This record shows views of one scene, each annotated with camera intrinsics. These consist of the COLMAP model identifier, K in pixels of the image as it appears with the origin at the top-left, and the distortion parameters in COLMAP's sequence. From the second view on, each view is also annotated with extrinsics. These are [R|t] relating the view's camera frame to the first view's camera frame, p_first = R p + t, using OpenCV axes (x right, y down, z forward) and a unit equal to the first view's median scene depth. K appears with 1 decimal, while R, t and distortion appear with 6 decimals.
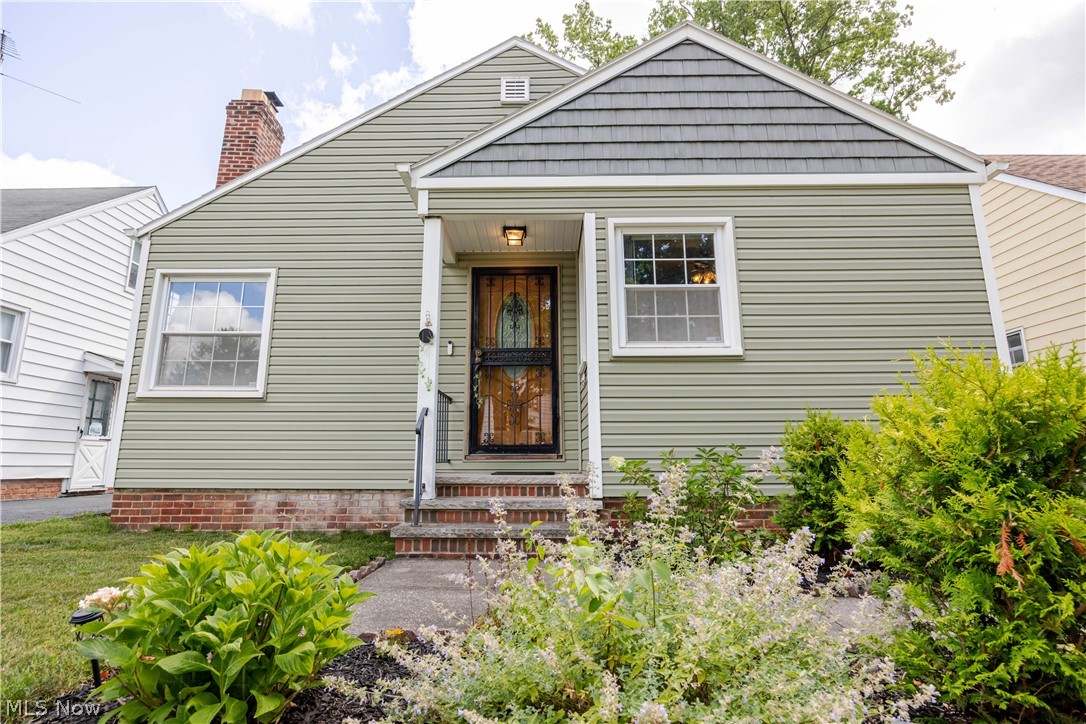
lens RADIAL K [[538.7, 0, 540.6], [0, 538.7, 356.1], [0, 0, 1]] dist [-0.021858, -0.000098]
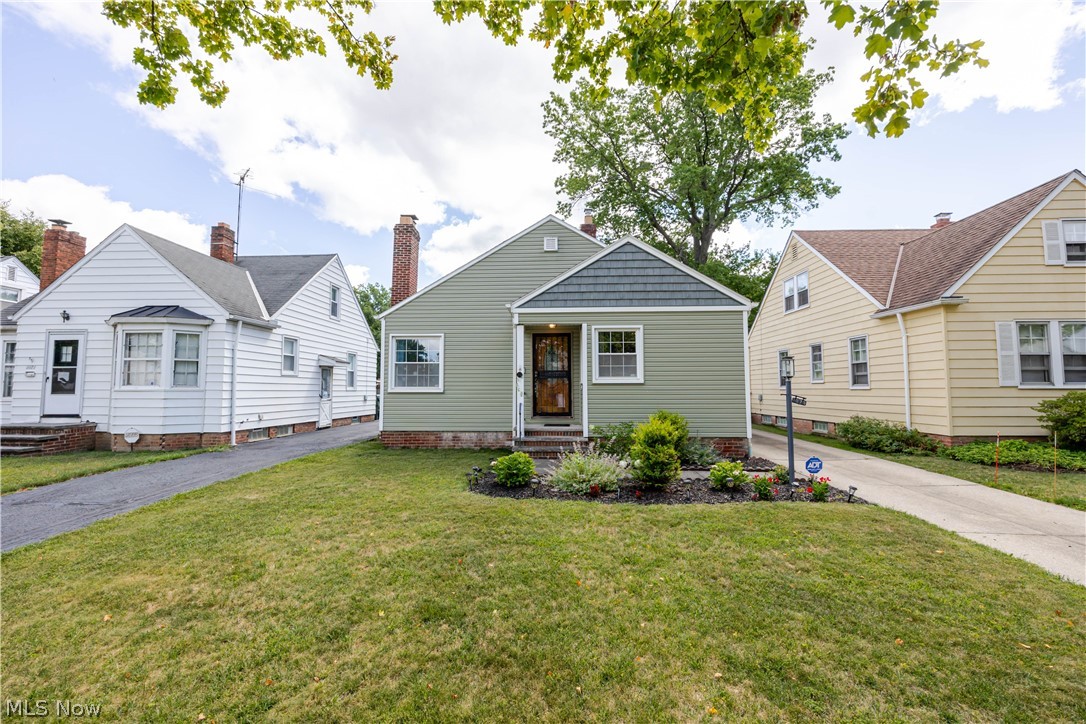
lens RADIAL K [[421.2, 0, 541.7], [0, 421.2, 365.4], [0, 0, 1]] dist [0.002283, 0.000088]
pose [[0.999657, -0.003225, -0.025979, -0.051350], [0.006768, 0.990479, 0.137498, -0.321796], [0.025288, -0.137626, 0.990161, -0.876267]]
